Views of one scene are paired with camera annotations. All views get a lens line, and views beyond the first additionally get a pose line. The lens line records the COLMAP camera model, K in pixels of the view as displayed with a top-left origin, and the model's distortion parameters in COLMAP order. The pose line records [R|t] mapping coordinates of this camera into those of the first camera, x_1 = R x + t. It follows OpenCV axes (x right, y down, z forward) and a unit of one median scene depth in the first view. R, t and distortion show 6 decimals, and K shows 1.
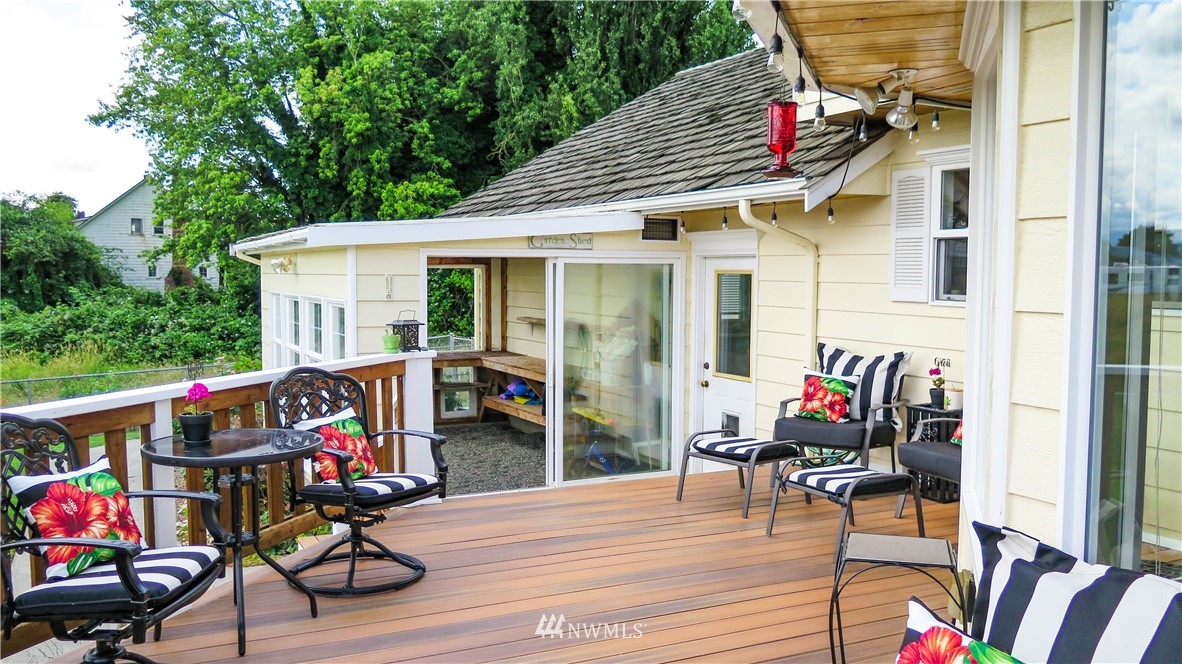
lens RADIAL K [[976.1, 0, 590.2], [0, 976.1, 333.8], [0, 0, 1]] dist [-0.000538, -0.000341]
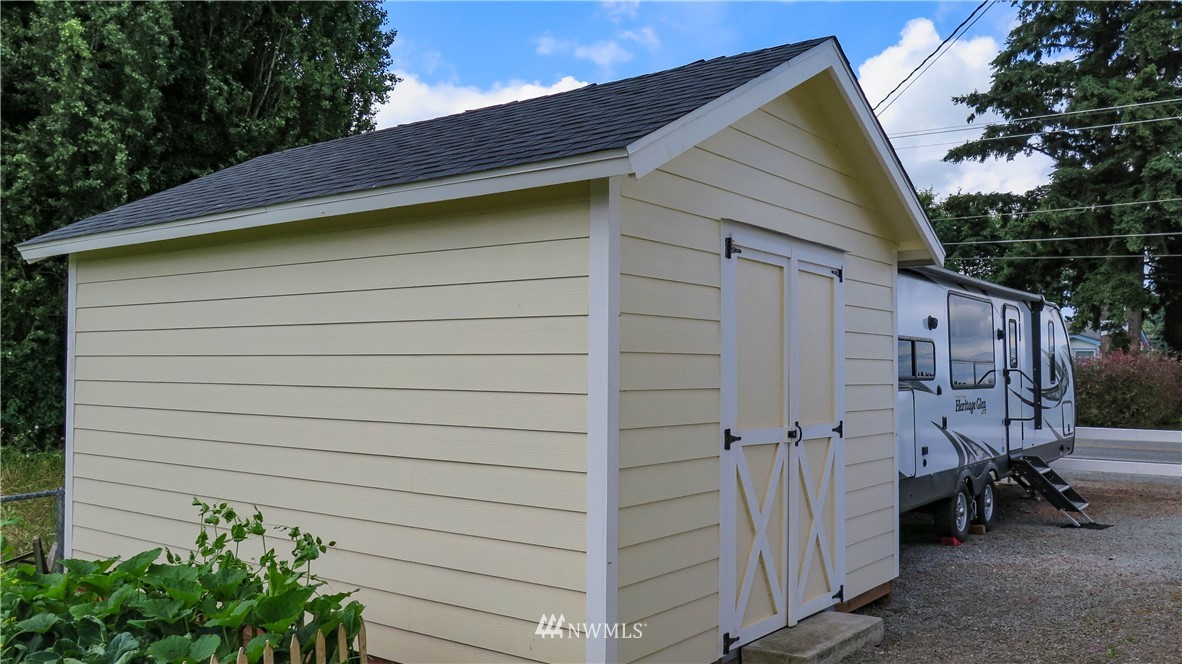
lens RADIAL K [[976.1, 0, 590.7], [0, 976.1, 331.3], [0, 0, 1]] dist [-0.000538, -0.000341]
pose [[0.892555, 0.015035, 0.450688, -0.006532], [0.032647, 0.994667, -0.097837, -0.001376], [-0.449755, 0.102038, 0.887304, 0.380831]]
